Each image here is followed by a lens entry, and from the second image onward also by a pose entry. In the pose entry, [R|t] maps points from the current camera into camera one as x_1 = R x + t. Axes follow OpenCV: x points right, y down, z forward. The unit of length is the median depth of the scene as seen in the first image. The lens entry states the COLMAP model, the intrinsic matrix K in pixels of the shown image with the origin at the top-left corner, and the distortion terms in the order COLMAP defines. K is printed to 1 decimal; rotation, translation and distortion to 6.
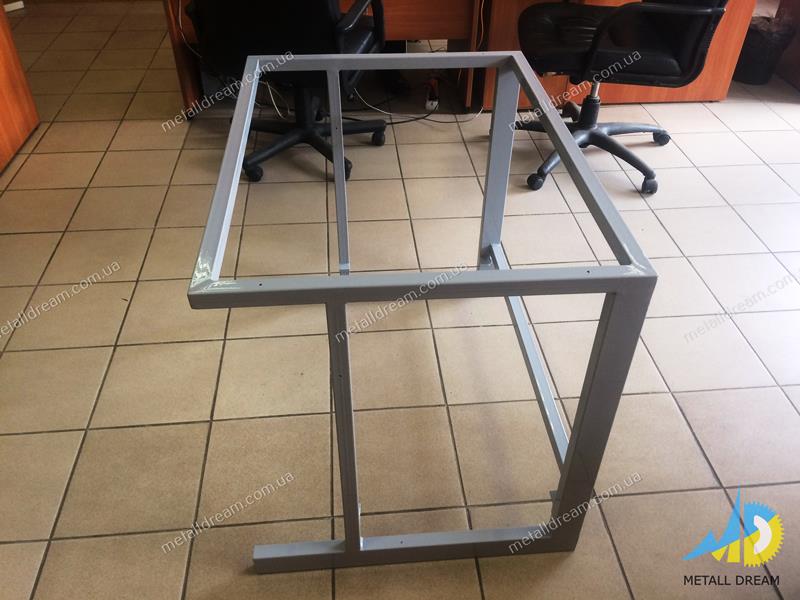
lens RADIAL K [[670.4, 0, 400.6], [0, 670.4, 301.6], [0, 0, 1]] dist [0.076722, -0.101175]
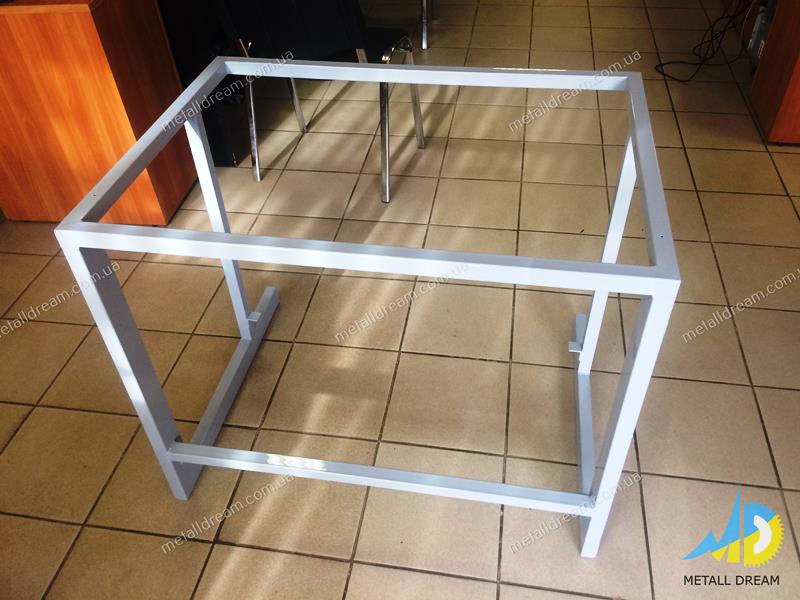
lens RADIAL K [[670.4, 0, 405.6], [0, 670.4, 300.1], [0, 0, 1]] dist [0.076722, -0.101175]
pose [[-0.247870, 0.643562, -0.724147, 0.452535], [-0.596859, 0.487326, 0.637395, -0.412865], [0.763098, 0.590205, 0.263322, 0.501809]]
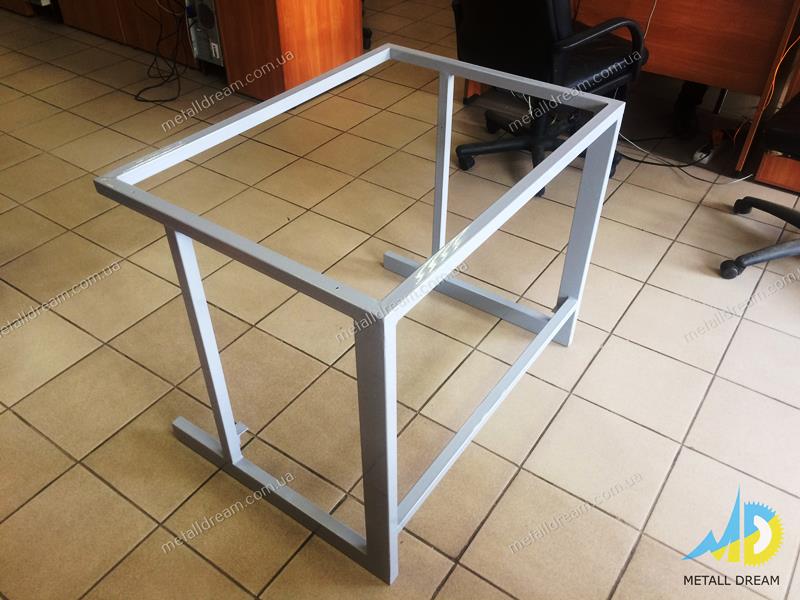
lens RADIAL K [[670.4, 0, 400.1], [0, 670.4, 293.4], [0, 0, 1]] dist [0.076722, -0.101175]
pose [[0.764626, 0.399744, -0.505522, 0.367863], [-0.406947, 0.907711, 0.102249, -0.076892], [0.499741, 0.127538, 0.856734, 0.068084]]
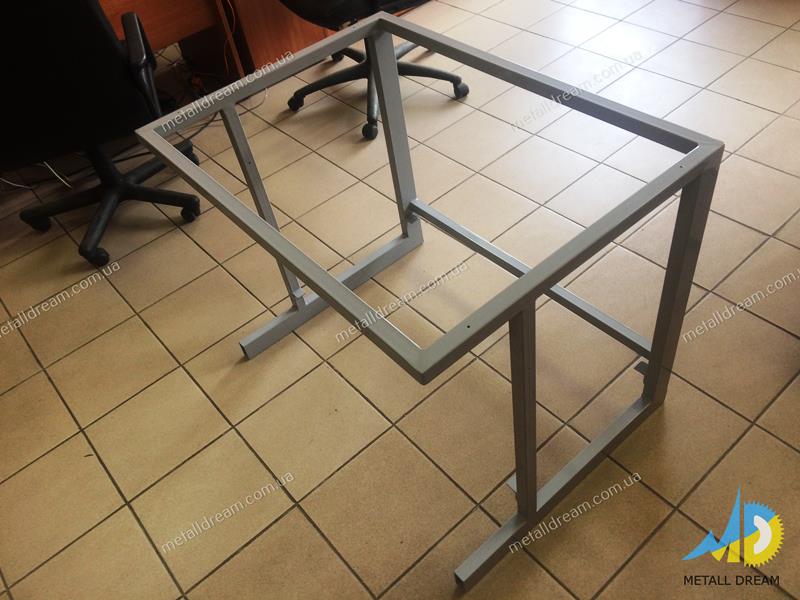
lens RADIAL K [[670.4, 0, 404.2], [0, 670.4, 304.0], [0, 0, 1]] dist [0.076722, -0.101175]
pose [[0.806336, -0.500460, 0.315216, -0.230983], [0.474654, 0.865514, 0.159968, -0.102240], [-0.352881, 0.020631, 0.935441, 0.051429]]
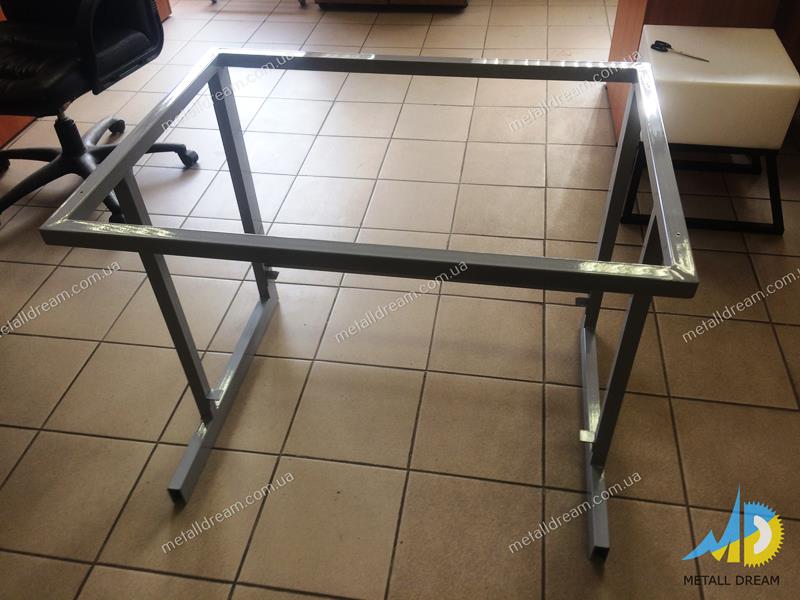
lens RADIAL K [[670.4, 0, 408.2], [0, 670.4, 298.2], [0, 0, 1]] dist [0.076722, -0.101175]
pose [[0.245471, -0.664263, 0.706045, -0.426176], [0.644712, 0.655774, 0.392820, -0.242915], [-0.723941, 0.358770, 0.589231, 0.295879]]
